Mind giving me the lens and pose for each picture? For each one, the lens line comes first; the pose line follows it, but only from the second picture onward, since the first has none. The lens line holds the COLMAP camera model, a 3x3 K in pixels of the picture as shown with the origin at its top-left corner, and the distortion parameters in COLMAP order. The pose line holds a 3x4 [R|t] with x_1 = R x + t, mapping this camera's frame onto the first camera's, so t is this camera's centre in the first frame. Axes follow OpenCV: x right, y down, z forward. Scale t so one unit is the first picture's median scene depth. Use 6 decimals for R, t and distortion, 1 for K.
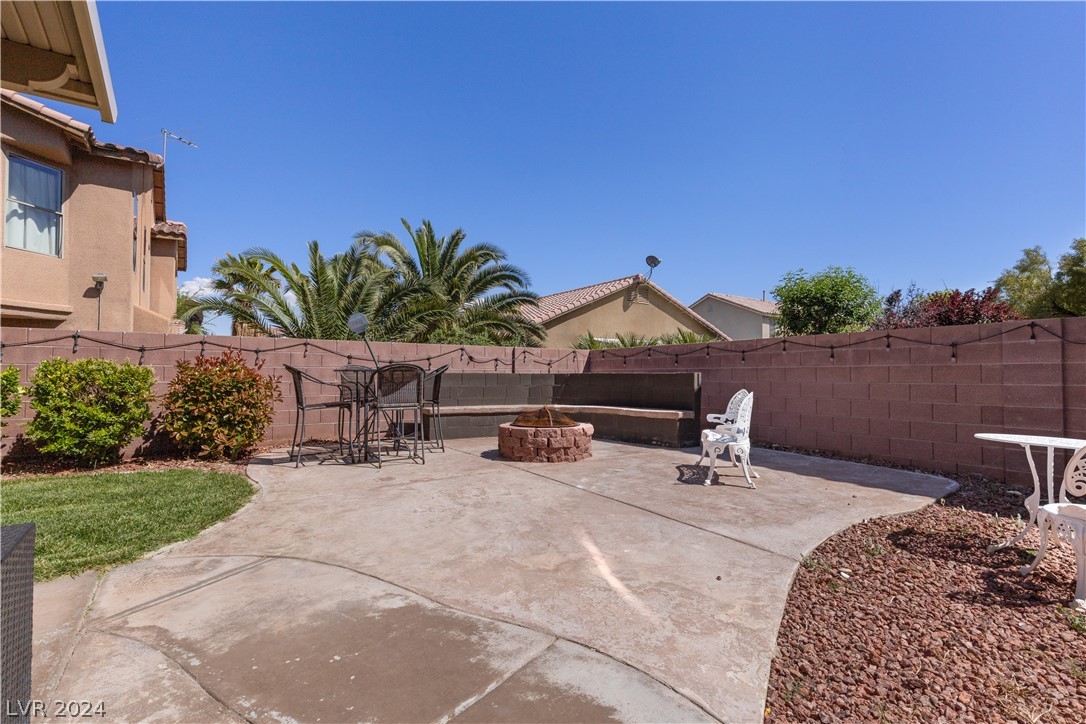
lens RADIAL K [[493.5, 0, 532.3], [0, 493.5, 365.9], [0, 0, 1]] dist [-0.001573, -0.000115]
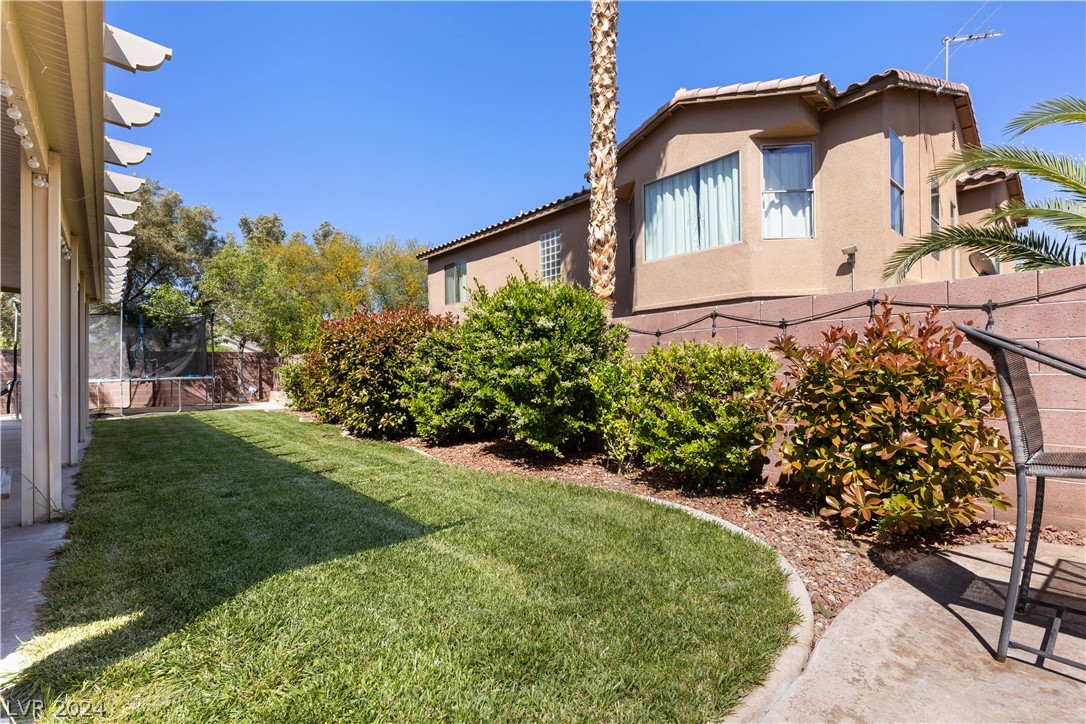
lens RADIAL K [[493.5, 0, 534.6], [0, 493.5, 363.0], [0, 0, 1]] dist [-0.001573, -0.000115]
pose [[0.118490, -0.015827, -0.992829, -0.113637], [0.030660, 0.999455, -0.012273, 0.010440], [0.992482, -0.028986, 0.118911, 0.385236]]
